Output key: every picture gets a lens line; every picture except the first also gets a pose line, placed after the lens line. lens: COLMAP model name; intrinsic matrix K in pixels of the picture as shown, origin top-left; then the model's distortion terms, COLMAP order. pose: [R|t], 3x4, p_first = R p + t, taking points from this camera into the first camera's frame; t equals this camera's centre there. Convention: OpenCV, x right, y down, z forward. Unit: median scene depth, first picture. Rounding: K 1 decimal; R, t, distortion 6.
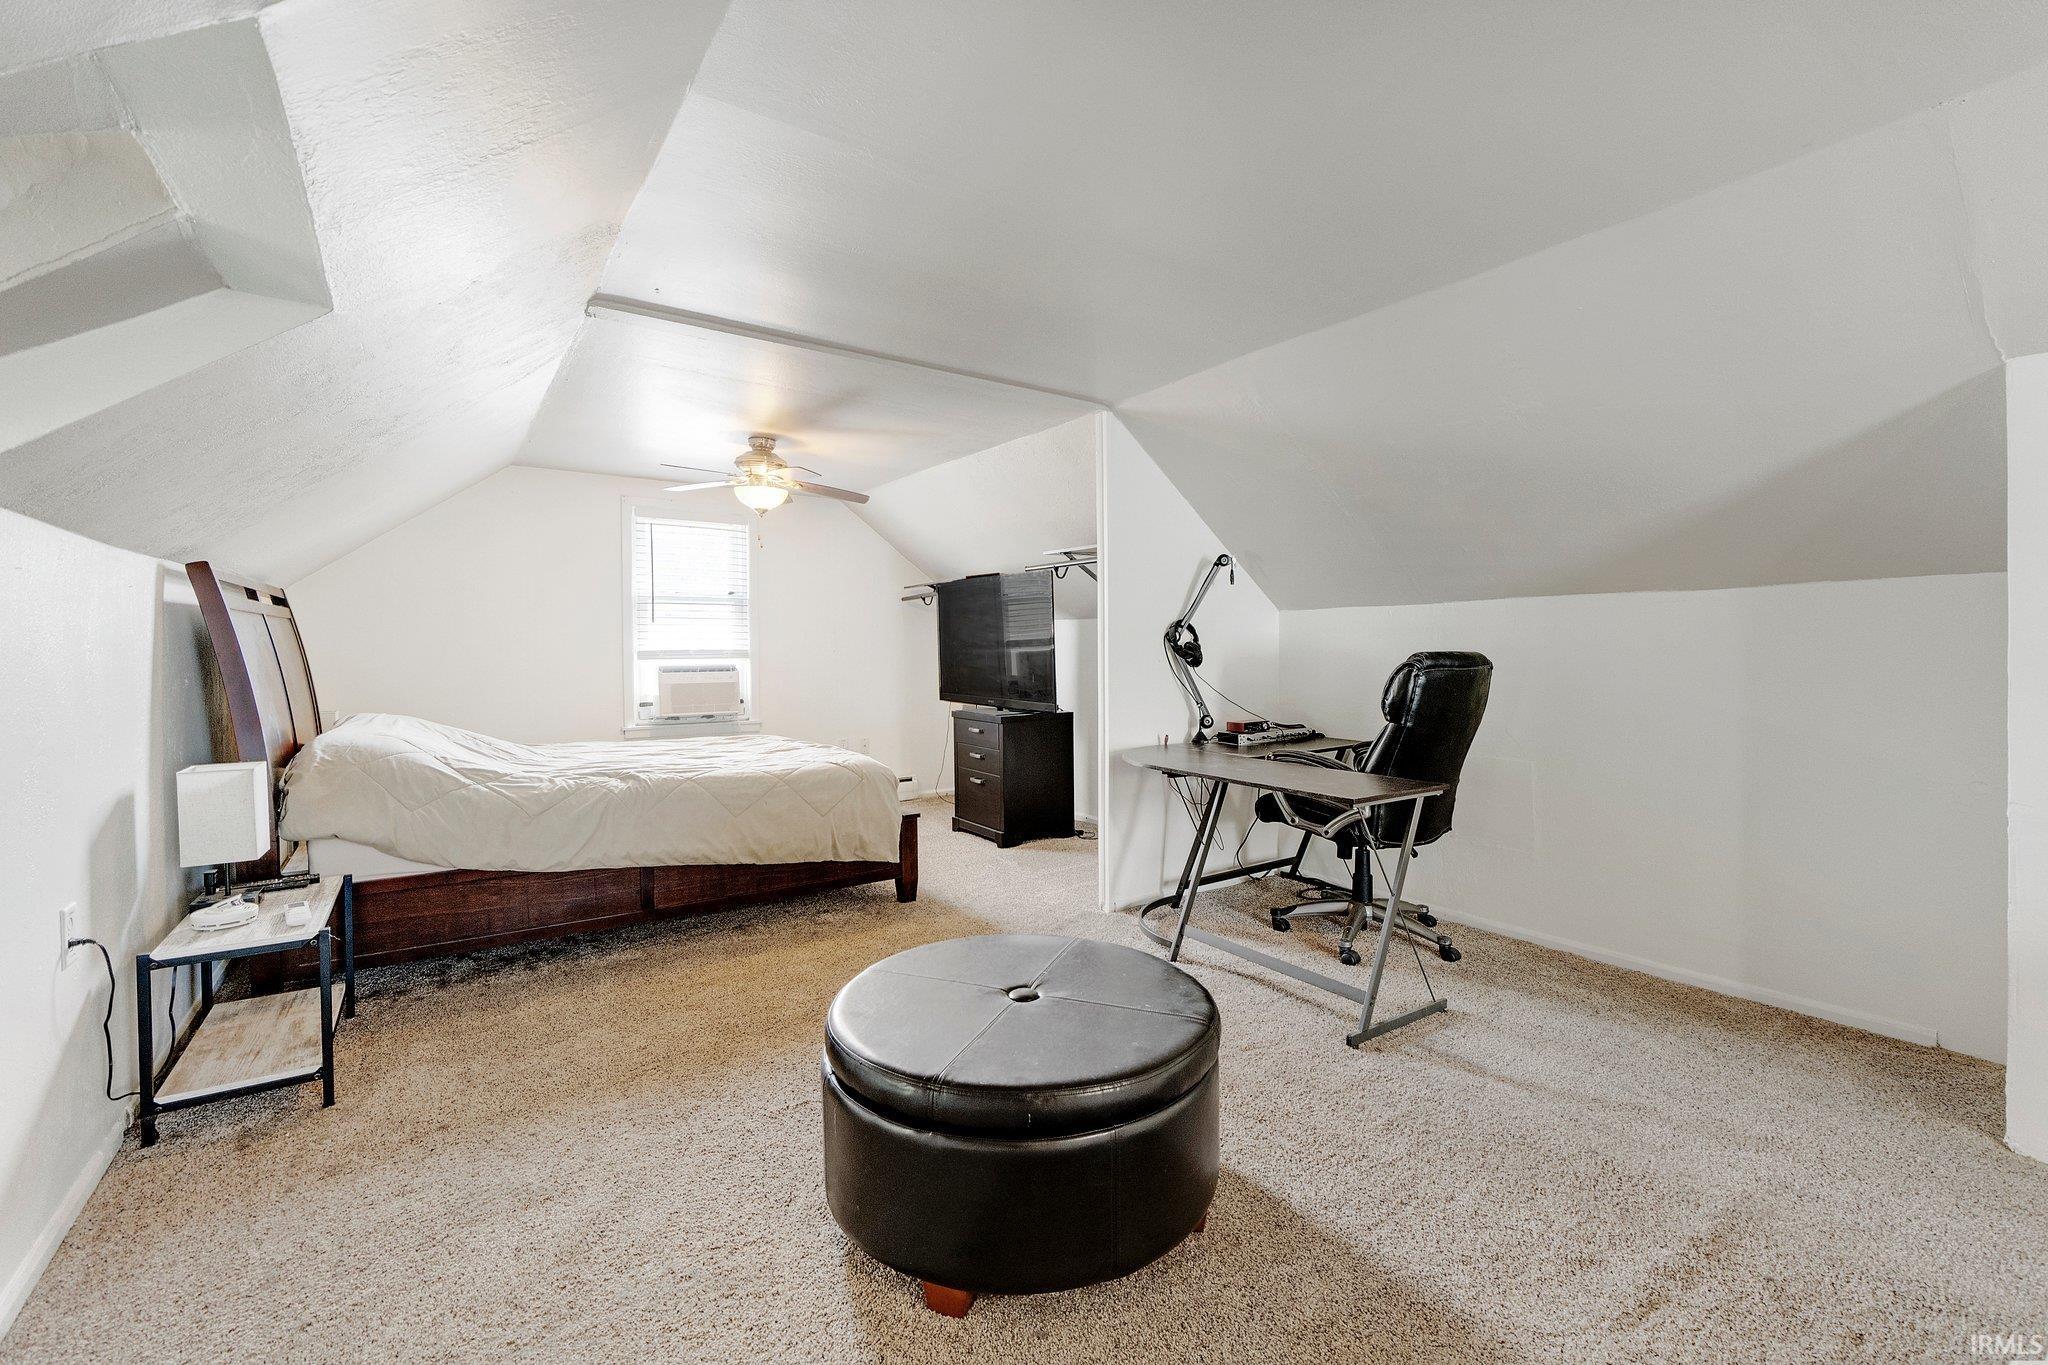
lens RADIAL K [[838.1, 0, 1027.5], [0, 838.1, 666.1], [0, 0, 1]] dist [0.000396, 0.000098]
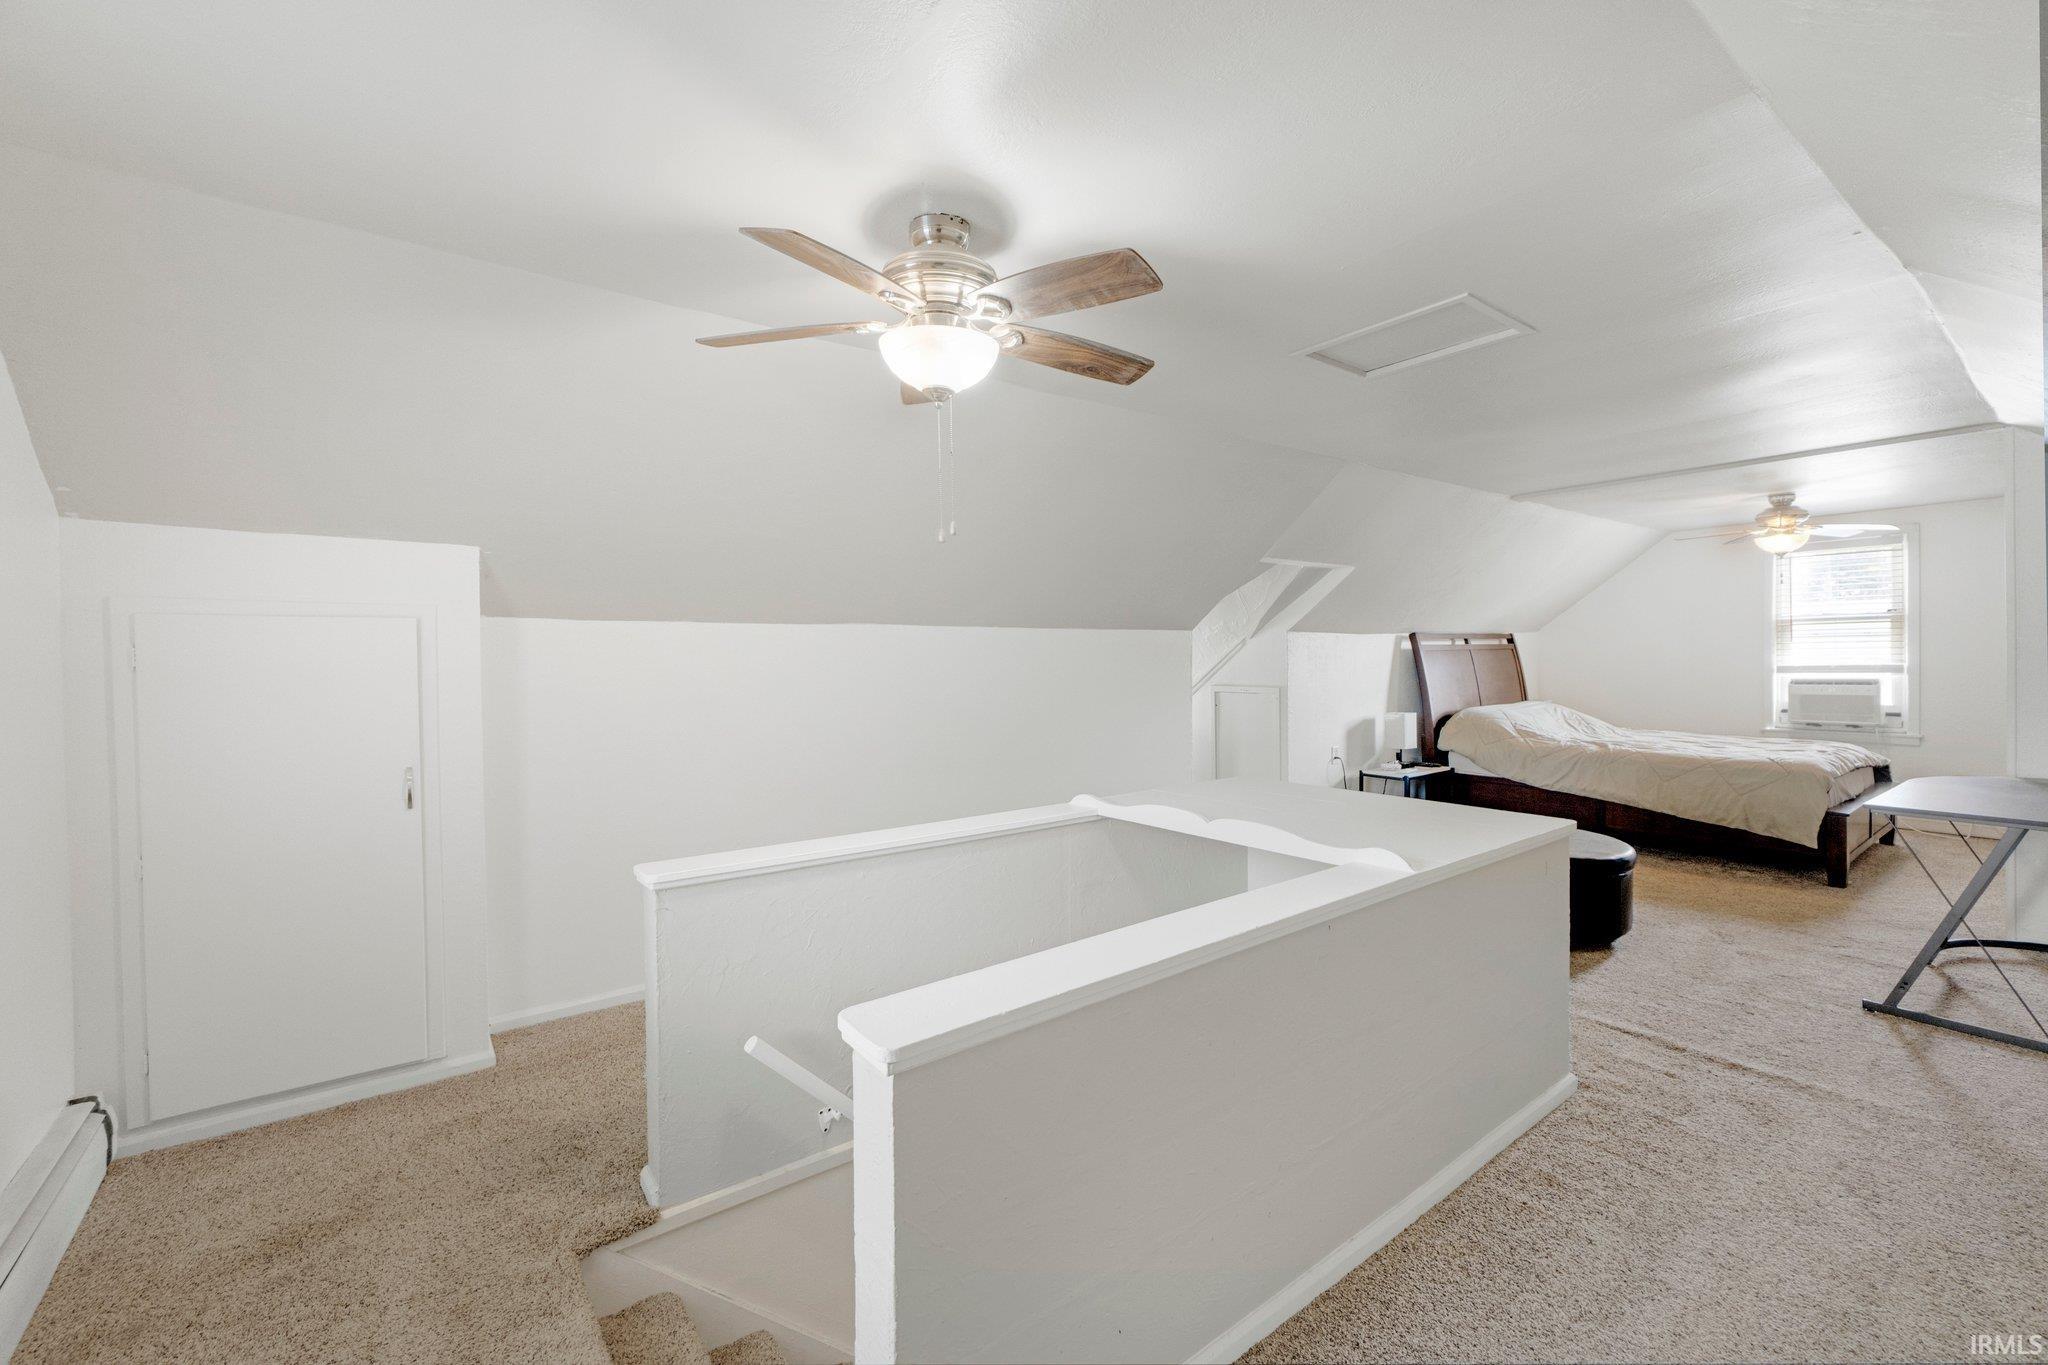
lens RADIAL K [[838.1, 0, 1027.5], [0, 838.1, 666.1], [0, 0, 1]] dist [0.000396, 0.000098]
pose [[0.016393, 0.002880, -0.999861, 0.726179], [-0.012594, 0.999917, 0.002673, -0.007382], [0.999786, 0.012548, 0.016428, -0.095719]]
